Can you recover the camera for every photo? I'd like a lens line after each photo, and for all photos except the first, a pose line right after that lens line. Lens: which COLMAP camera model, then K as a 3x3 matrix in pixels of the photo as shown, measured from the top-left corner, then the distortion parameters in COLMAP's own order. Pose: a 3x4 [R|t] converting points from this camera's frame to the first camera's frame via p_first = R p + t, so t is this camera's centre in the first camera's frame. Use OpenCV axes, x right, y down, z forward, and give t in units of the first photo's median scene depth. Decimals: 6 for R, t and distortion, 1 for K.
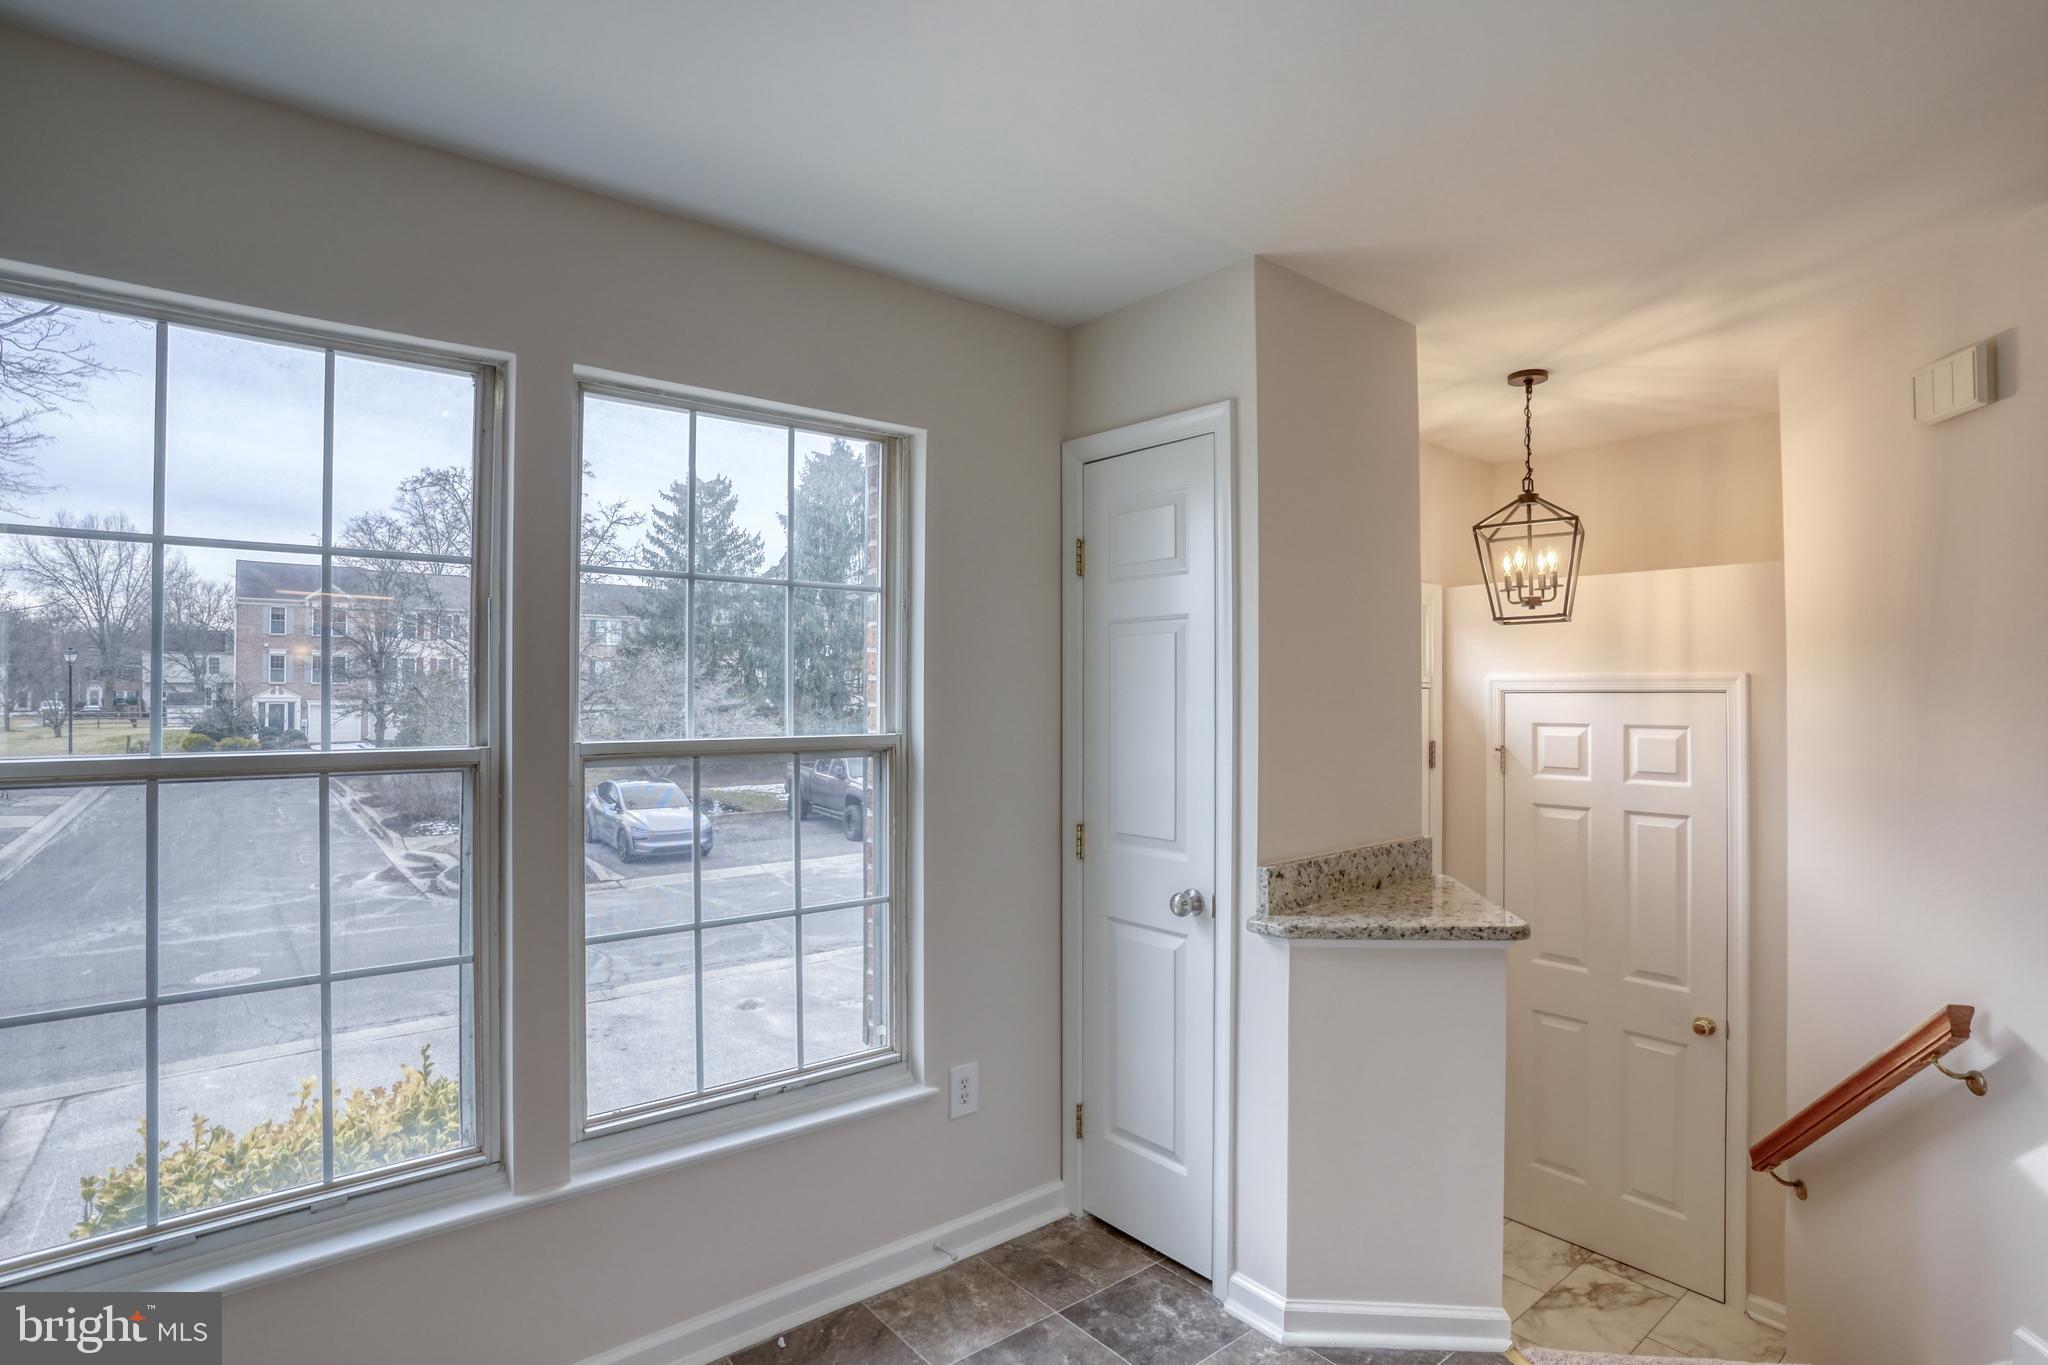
lens RADIAL K [[1019.9, 0, 1017.4], [0, 1019.9, 689.5], [0, 0, 1]] dist [-0.079182, 0.039211]
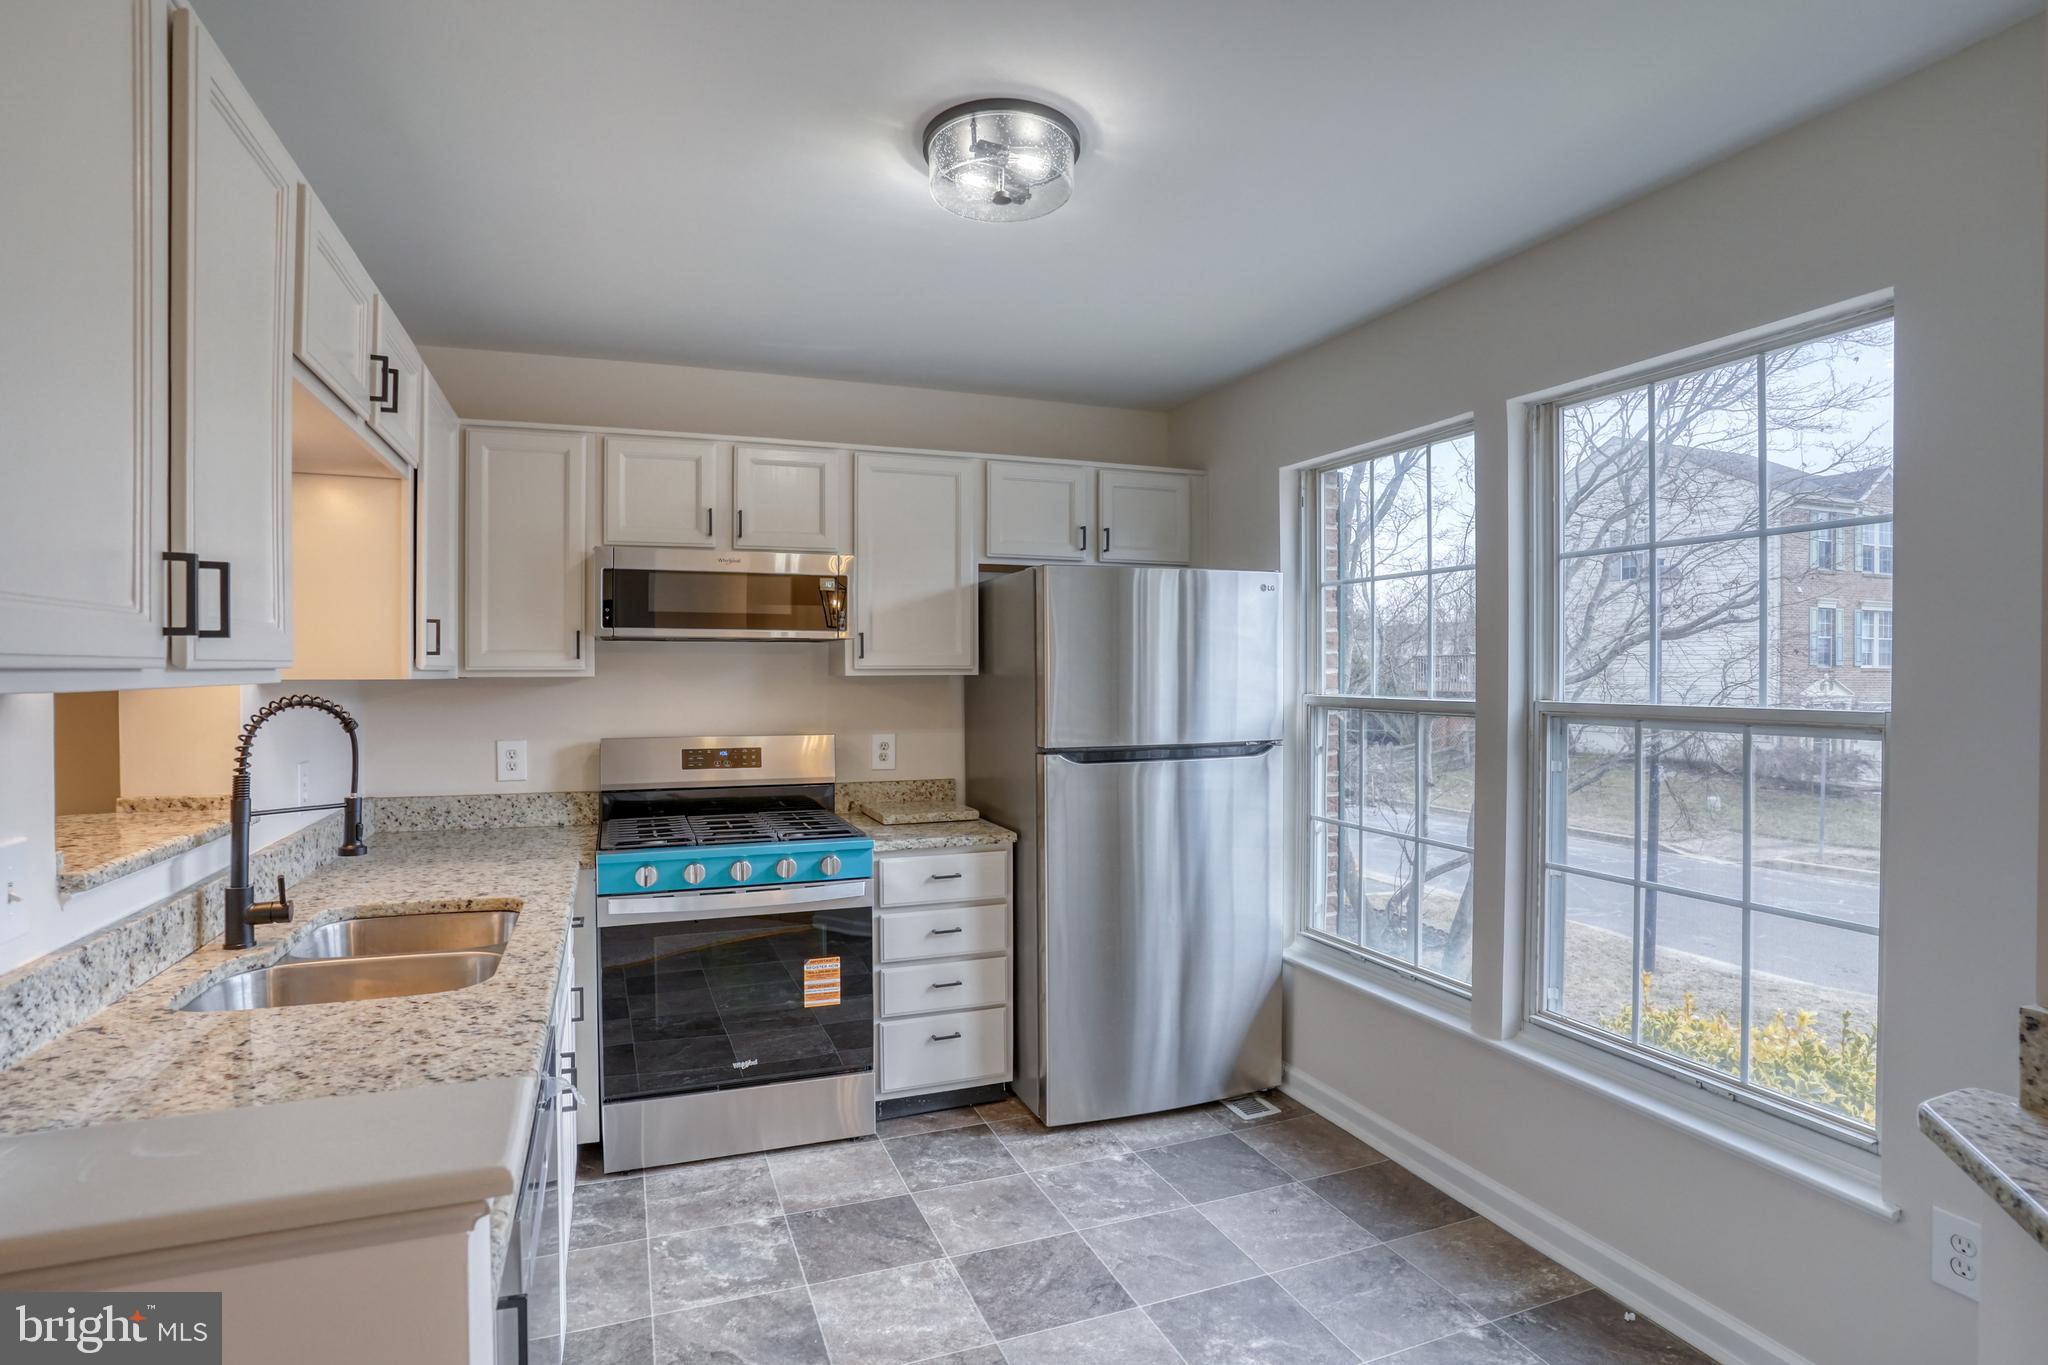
lens RADIAL K [[1019.9, 0, 1017.4], [0, 1019.9, 689.5], [0, 0, 1]] dist [-0.079182, 0.039211]
pose [[-0.290321, 0.025965, -0.956577, 0.859862], [0.015492, 0.999628, 0.022431, 0.000832], [0.956804, -0.008307, -0.290616, 0.698976]]
